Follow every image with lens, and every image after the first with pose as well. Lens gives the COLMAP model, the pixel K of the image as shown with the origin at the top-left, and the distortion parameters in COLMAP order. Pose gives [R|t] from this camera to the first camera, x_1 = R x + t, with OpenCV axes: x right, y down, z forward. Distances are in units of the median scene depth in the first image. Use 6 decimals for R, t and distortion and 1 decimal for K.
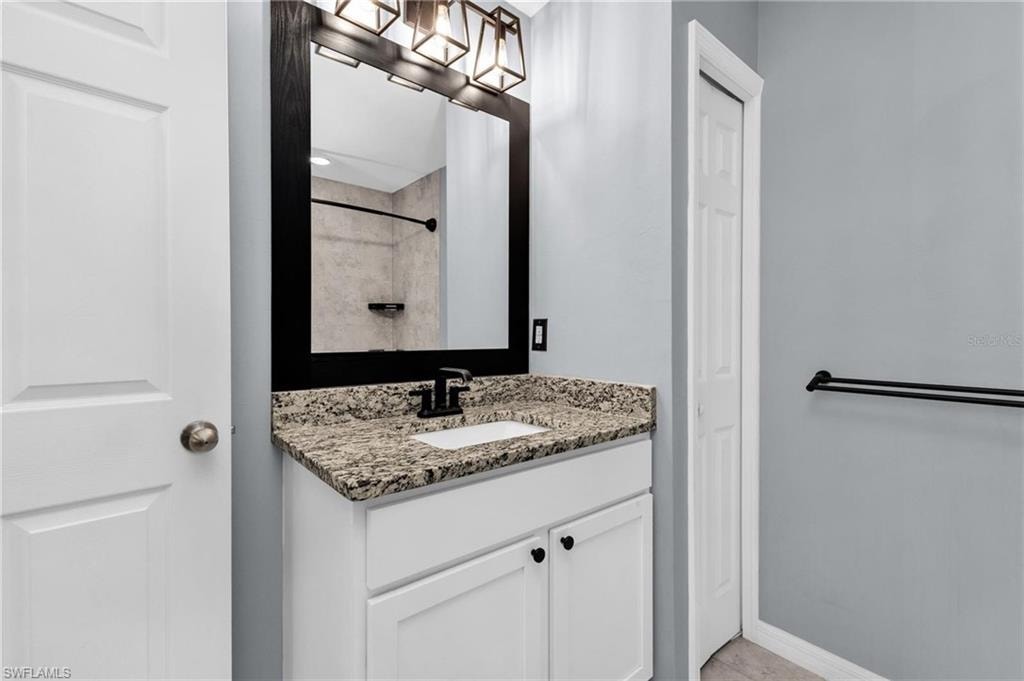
lens RADIAL K [[456.4, 0, 513.5], [0, 456.4, 336.6], [0, 0, 1]] dist [0.008257, 0.000135]
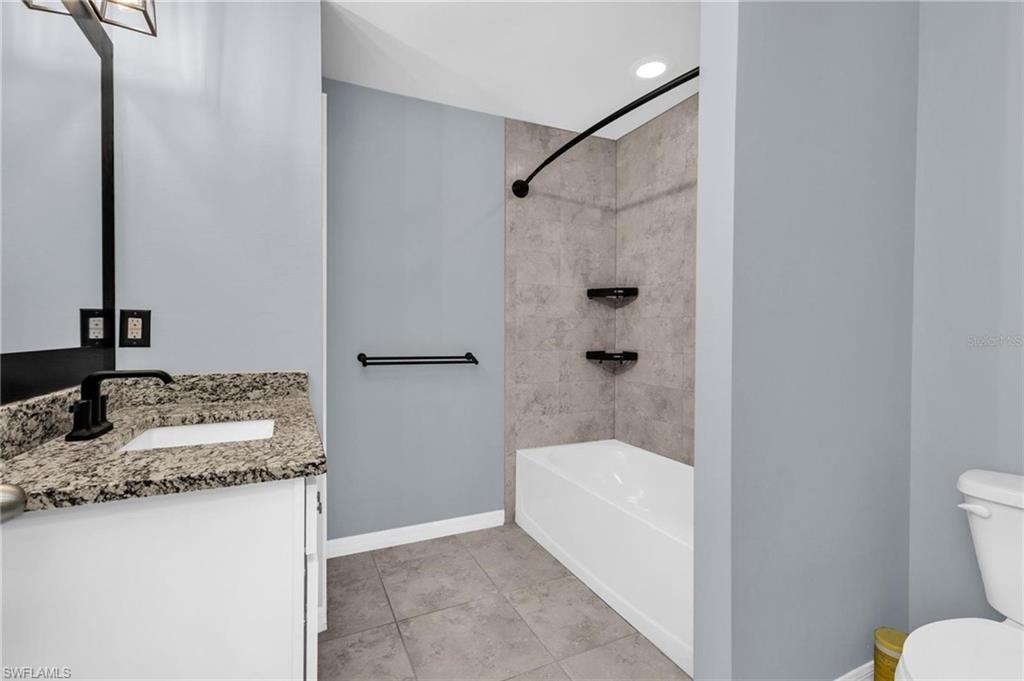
lens RADIAL K [[456.4, 0, 513.5], [0, 456.4, 336.6], [0, 0, 1]] dist [0.008257, 0.000135]
pose [[0.258725, -0.012207, 0.965874, -0.681406], [-0.002158, 0.999910, 0.013215, -0.001949], [-0.965949, -0.005503, 0.258676, 0.119898]]
